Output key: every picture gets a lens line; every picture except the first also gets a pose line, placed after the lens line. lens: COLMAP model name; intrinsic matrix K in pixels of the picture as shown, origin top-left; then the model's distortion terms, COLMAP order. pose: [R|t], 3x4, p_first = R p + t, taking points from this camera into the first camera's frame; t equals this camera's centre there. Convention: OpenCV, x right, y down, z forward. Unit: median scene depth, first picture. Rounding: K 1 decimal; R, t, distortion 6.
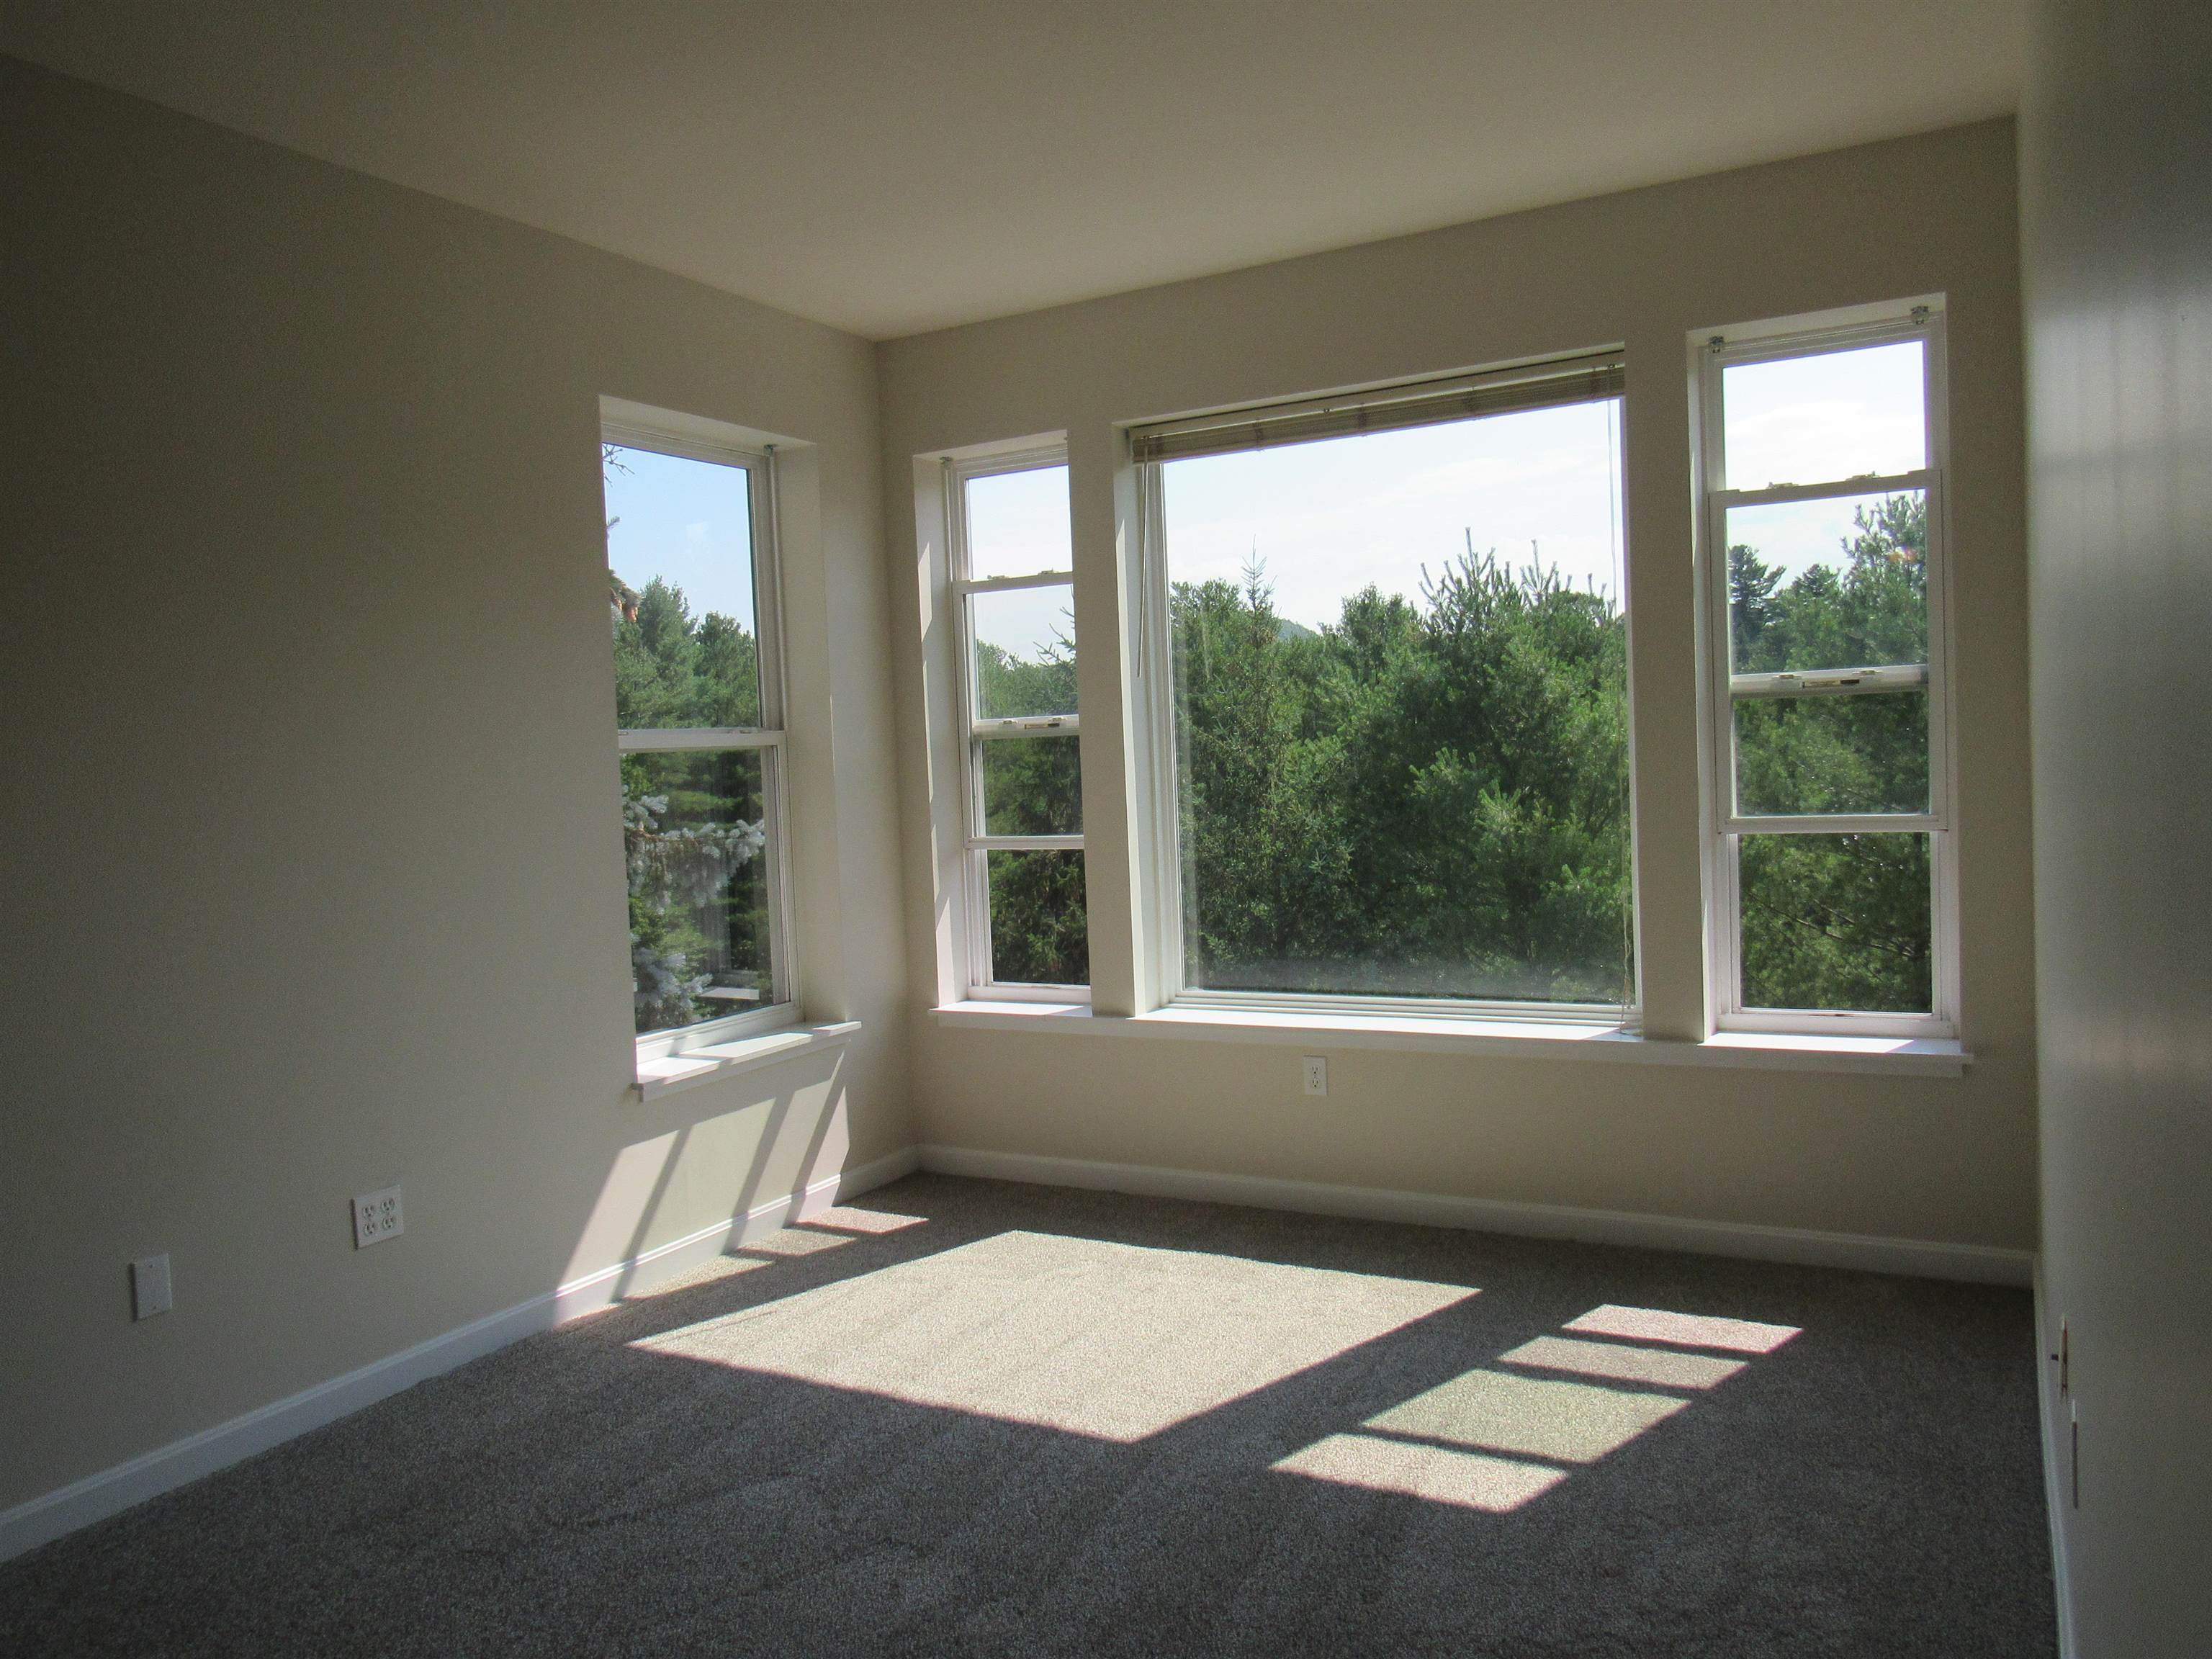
lens RADIAL K [[1581.9, 0, 1107.1], [0, 1581.9, 837.0], [0, 0, 1]] dist [-0.029774, 0.010537]
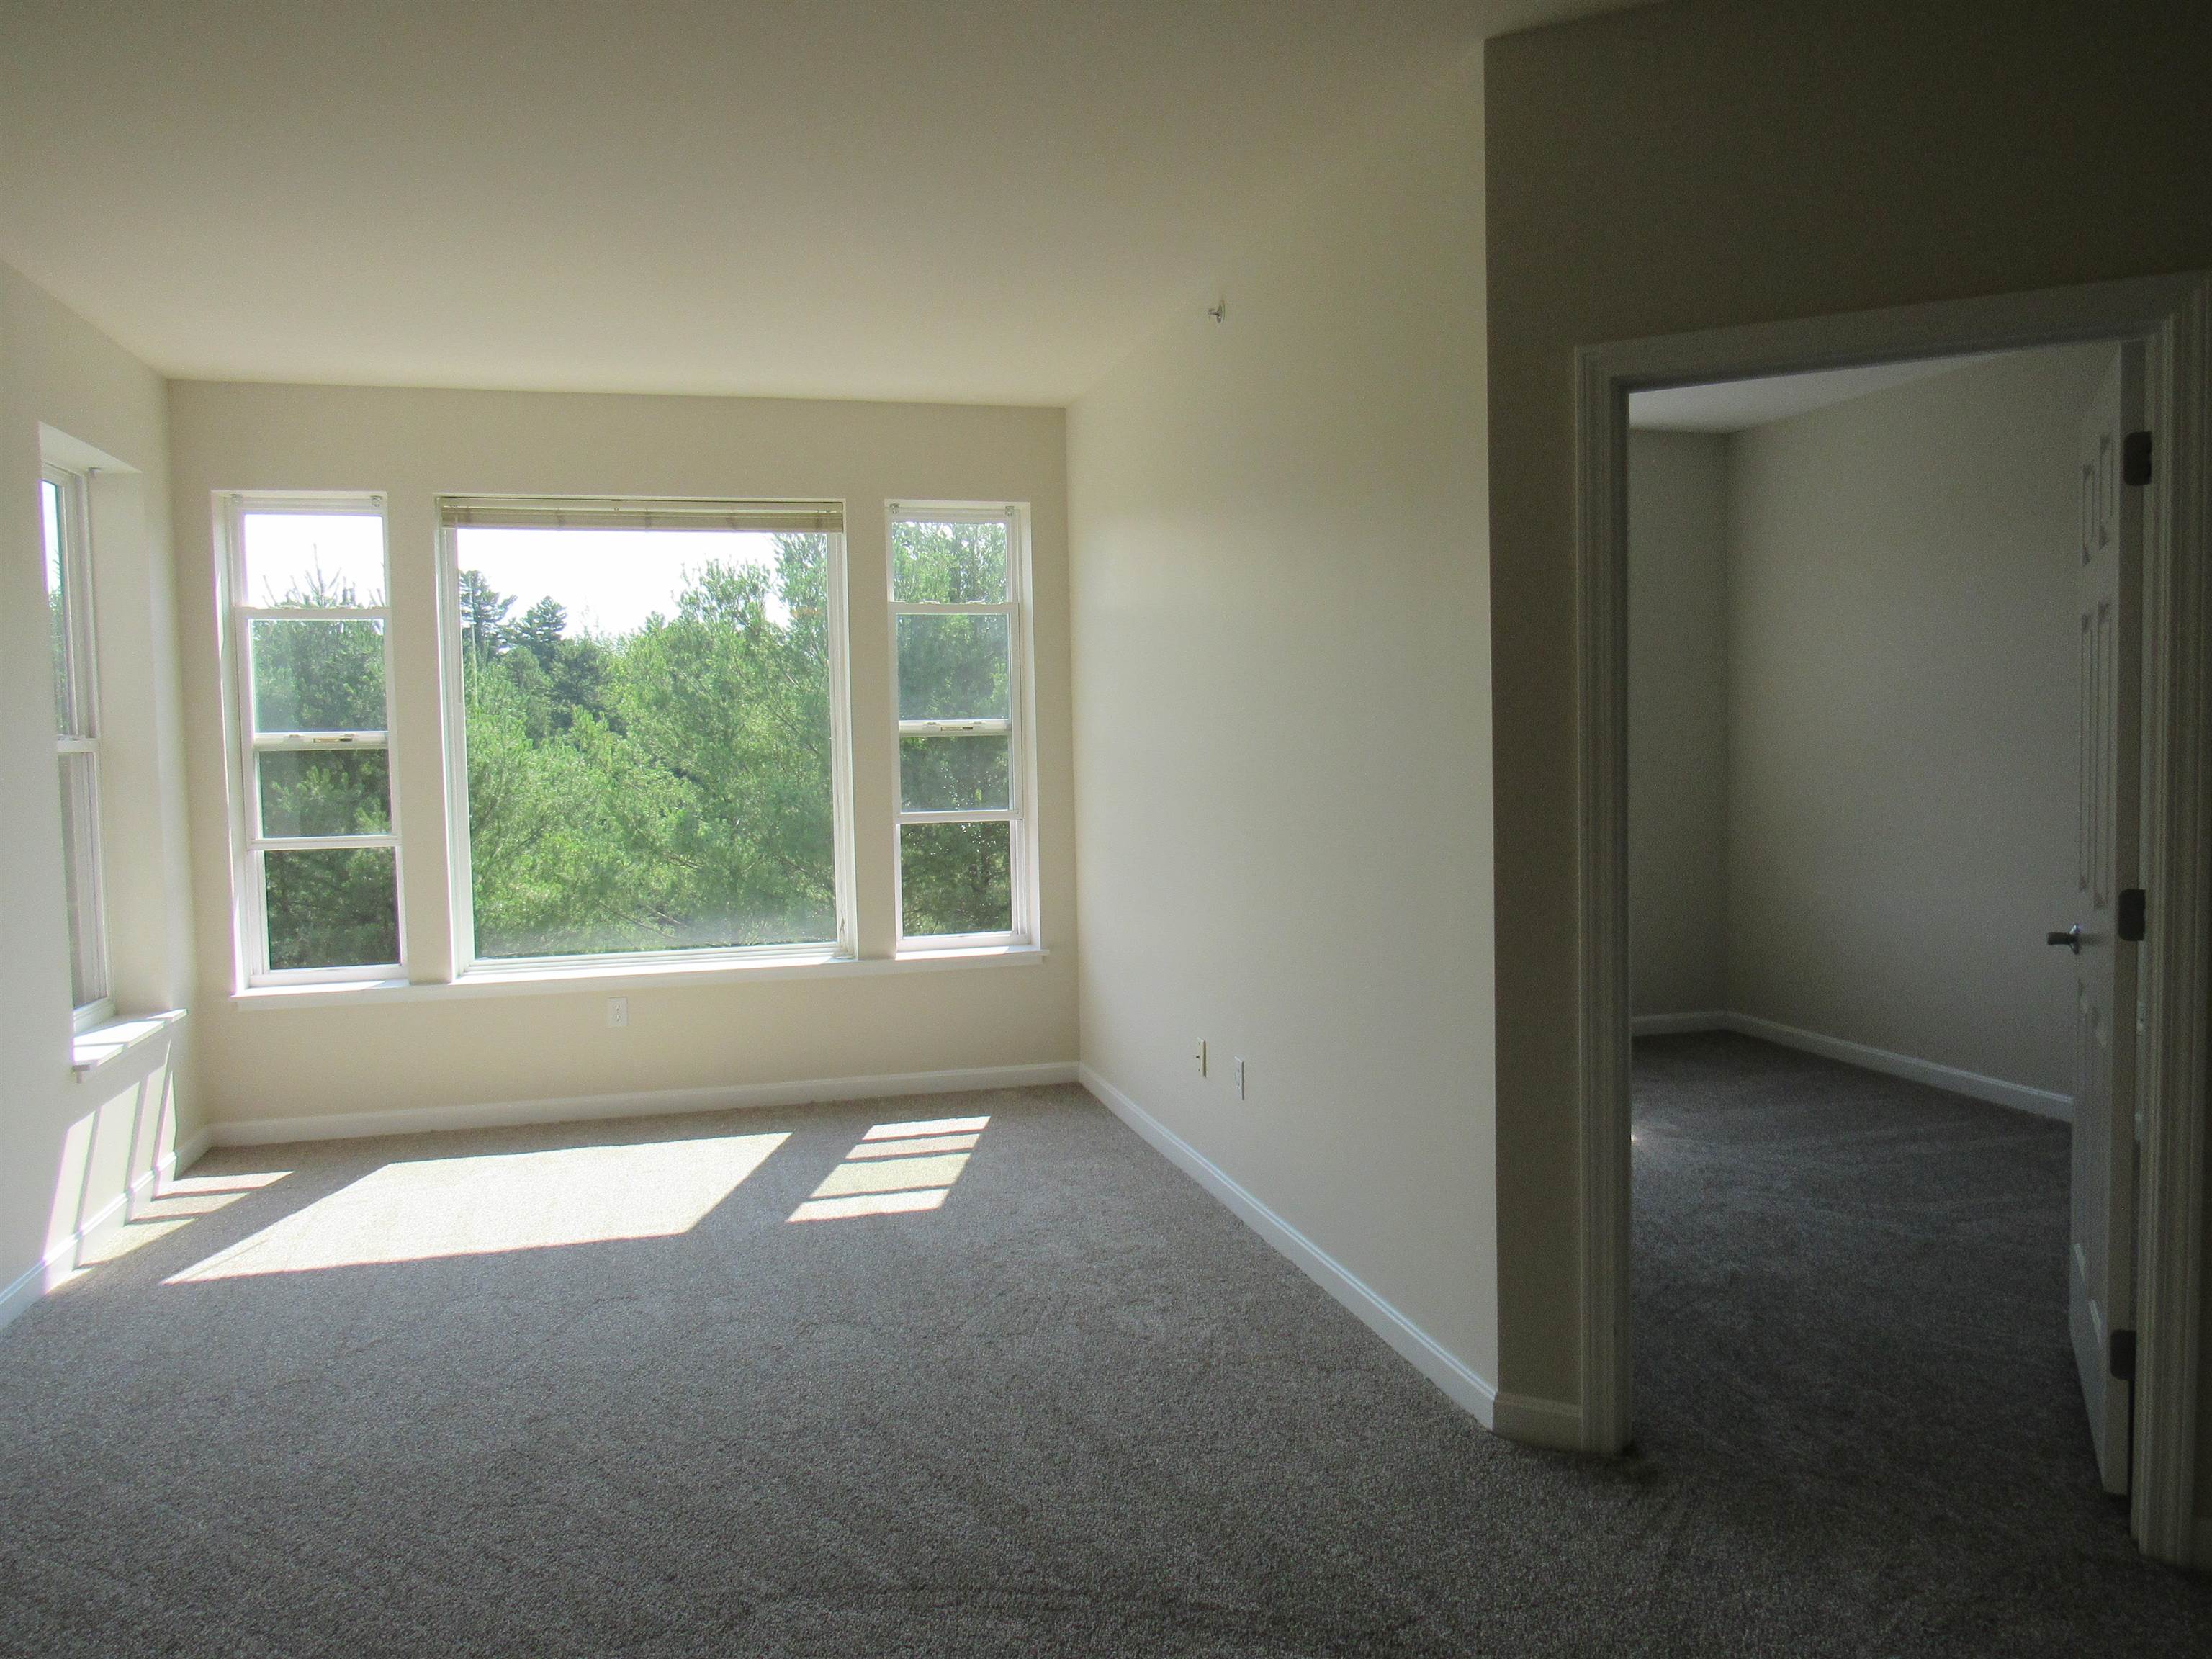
lens RADIAL K [[1581.9, 0, 1108.9], [0, 1581.9, 822.5], [0, 0, 1]] dist [-0.029774, 0.010537]
pose [[0.717992, -0.008540, 0.695999, -0.459222], [0.025143, 0.999590, -0.013673, 0.020163], [-0.695597, 0.027316, 0.717912, -0.219237]]
